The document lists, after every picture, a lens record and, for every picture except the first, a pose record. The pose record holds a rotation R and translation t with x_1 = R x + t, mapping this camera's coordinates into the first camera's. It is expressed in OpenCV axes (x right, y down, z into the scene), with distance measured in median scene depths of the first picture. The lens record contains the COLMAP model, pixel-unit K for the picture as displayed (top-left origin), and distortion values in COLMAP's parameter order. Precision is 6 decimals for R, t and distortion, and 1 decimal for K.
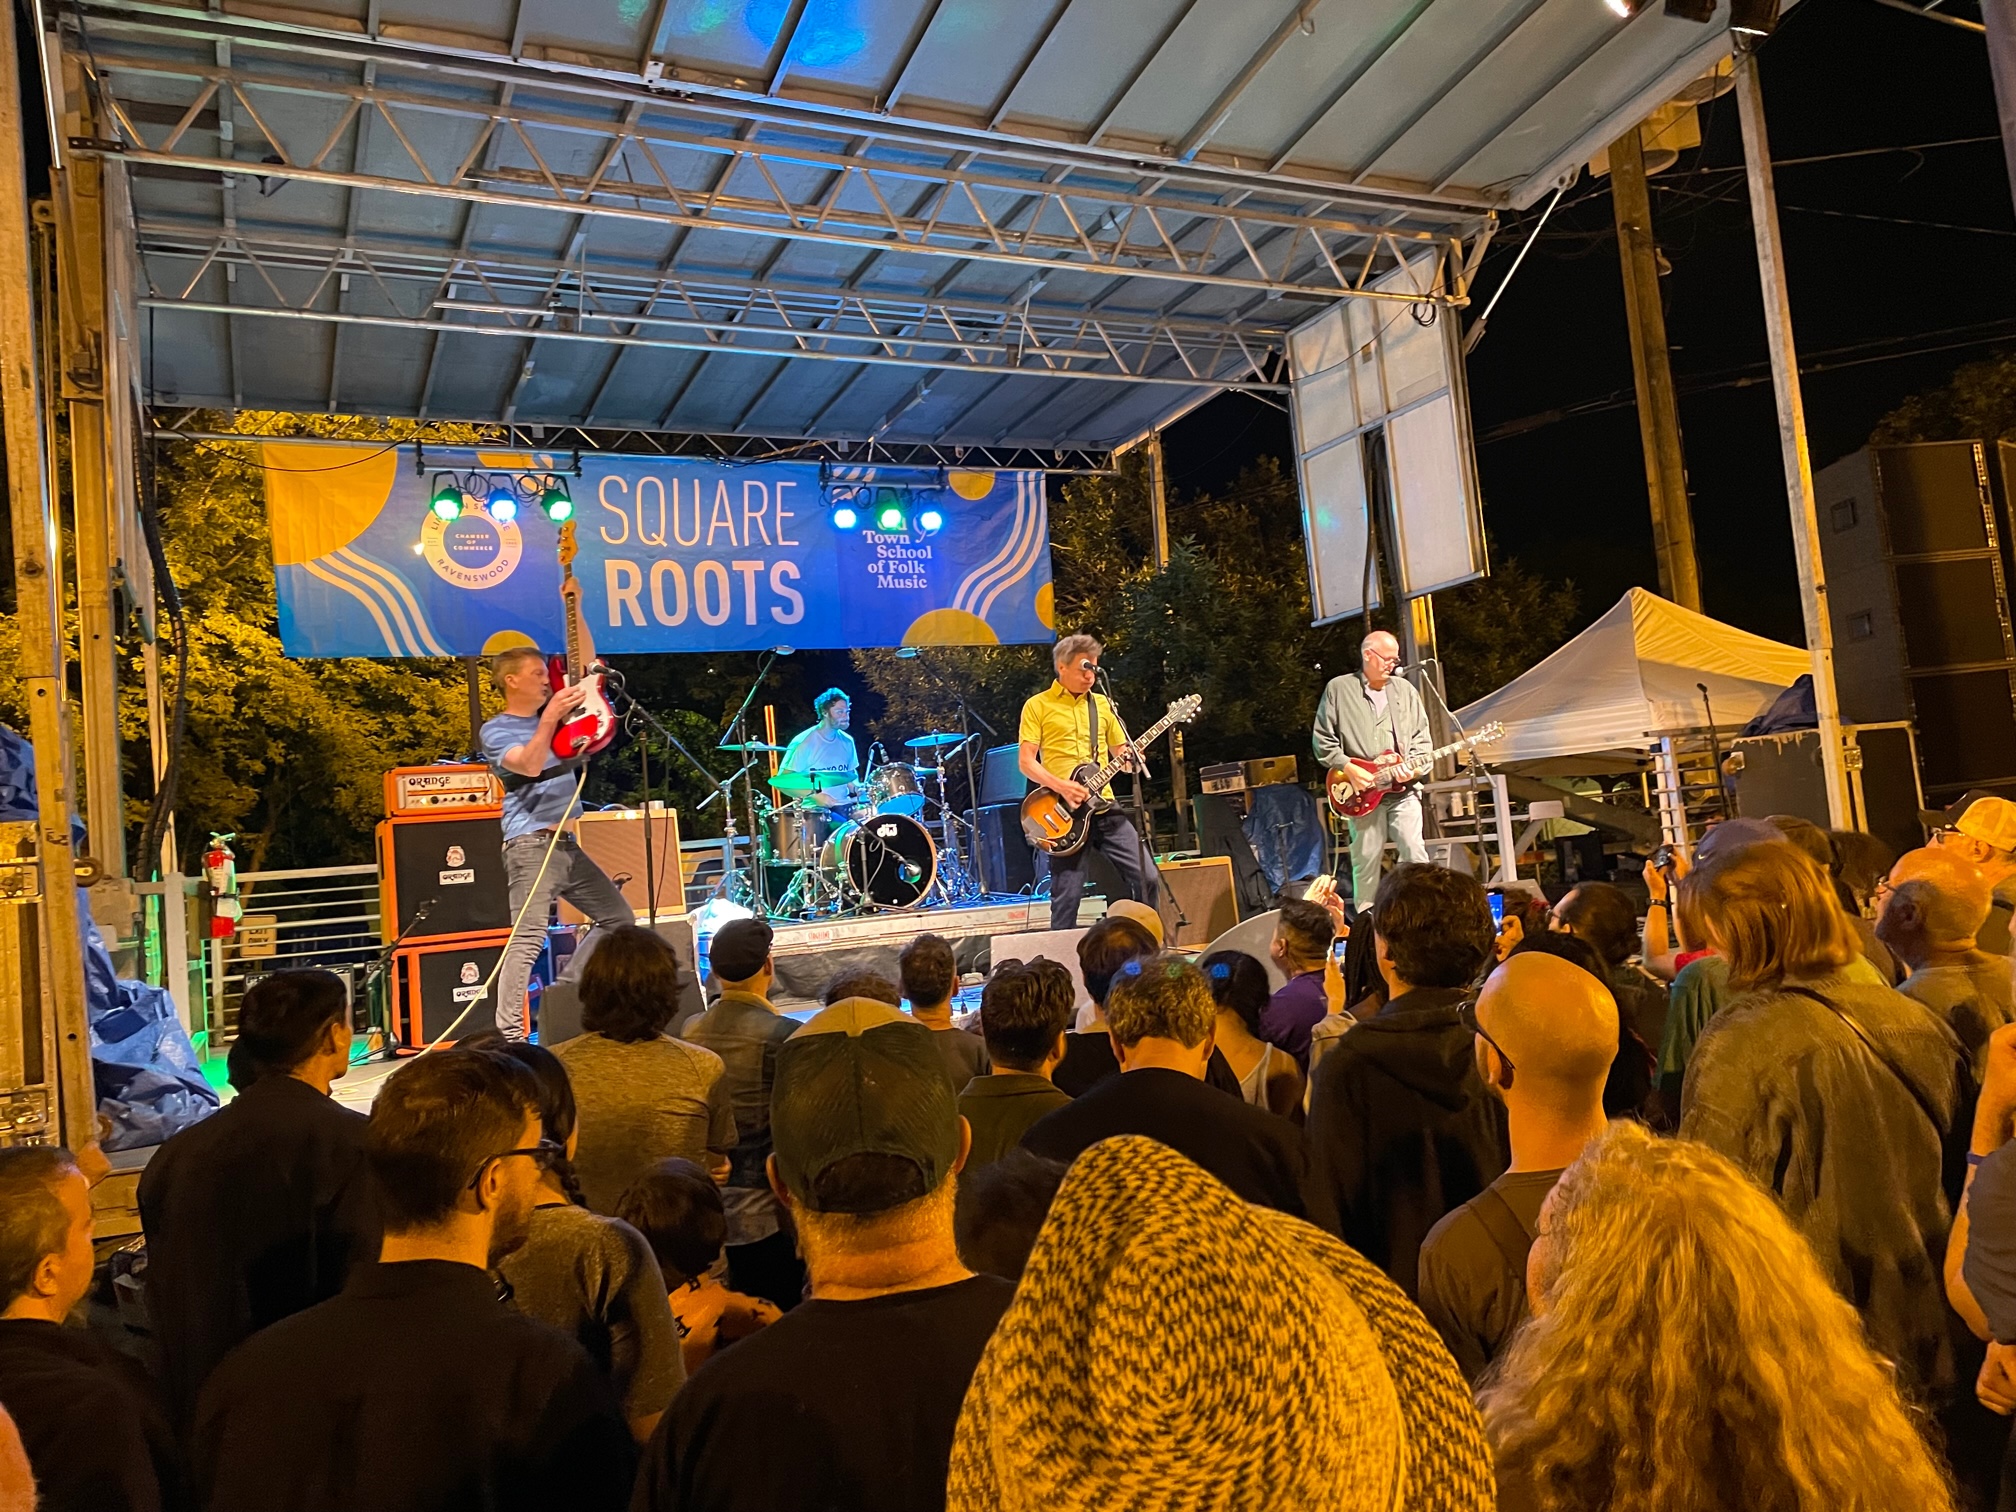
lens RADIAL K [[1507.2, 0, 1016.1], [0, 1507.2, 760.9], [0, 0, 1]] dist [0.023980, -0.017063]
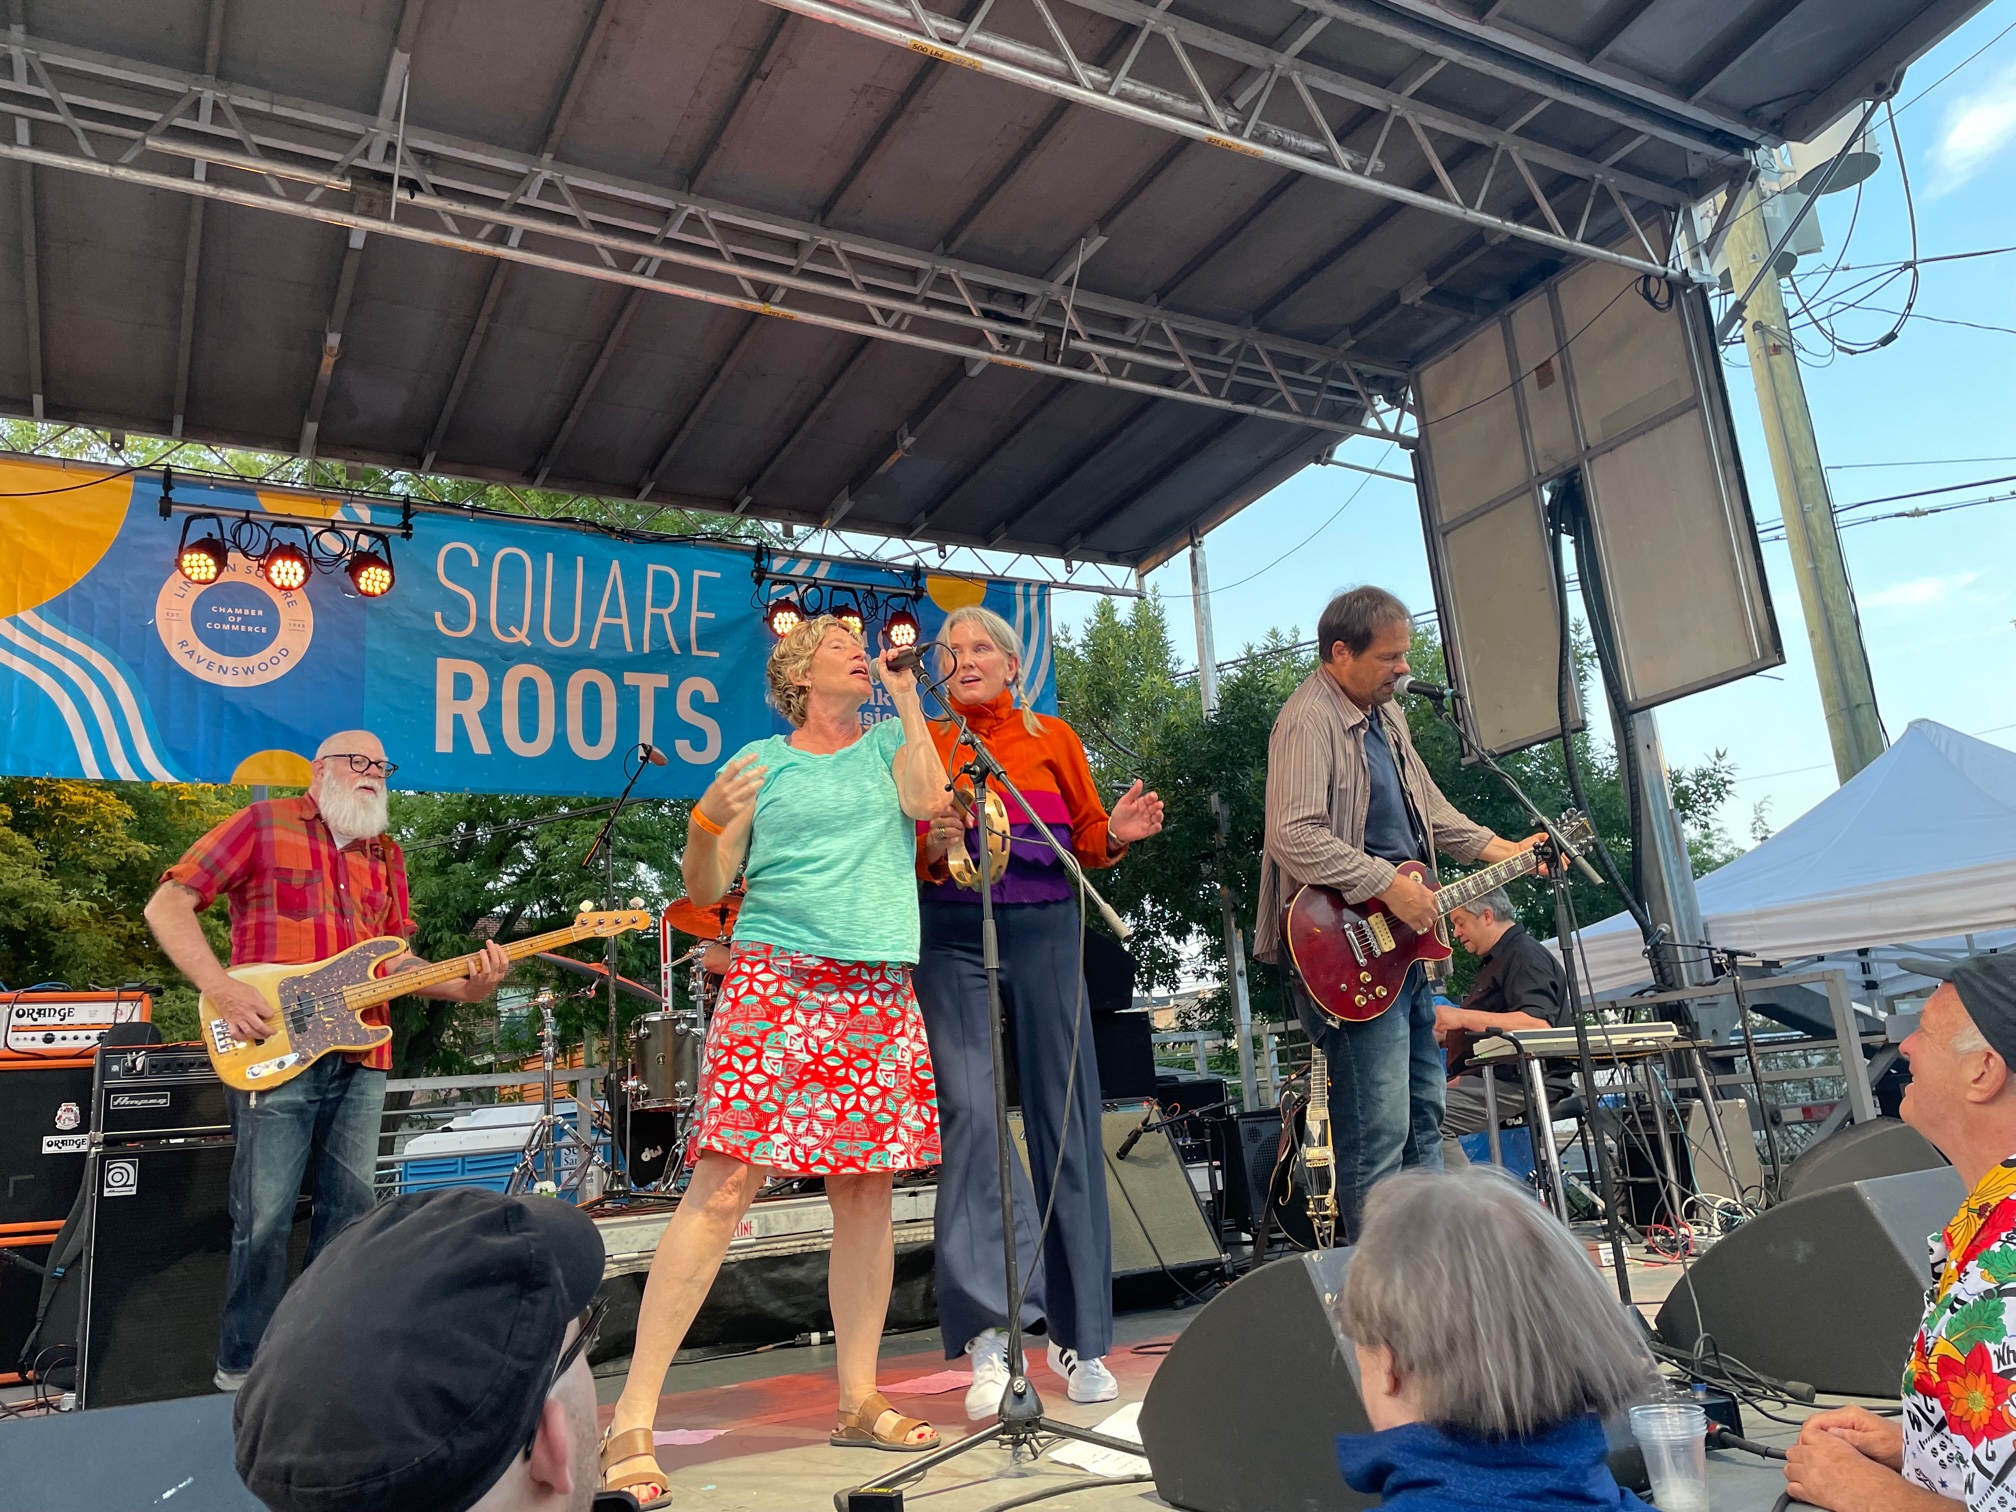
lens RADIAL K [[1507.2, 0, 1007.8], [0, 1507.2, 737.6], [0, 0, 1]] dist [0.023980, -0.017063]
pose [[0.998184, 0.023745, 0.055360, -0.048348], [-0.012577, 0.980929, -0.193958, 0.033742], [-0.058910, 0.192910, 0.979447, 0.311611]]
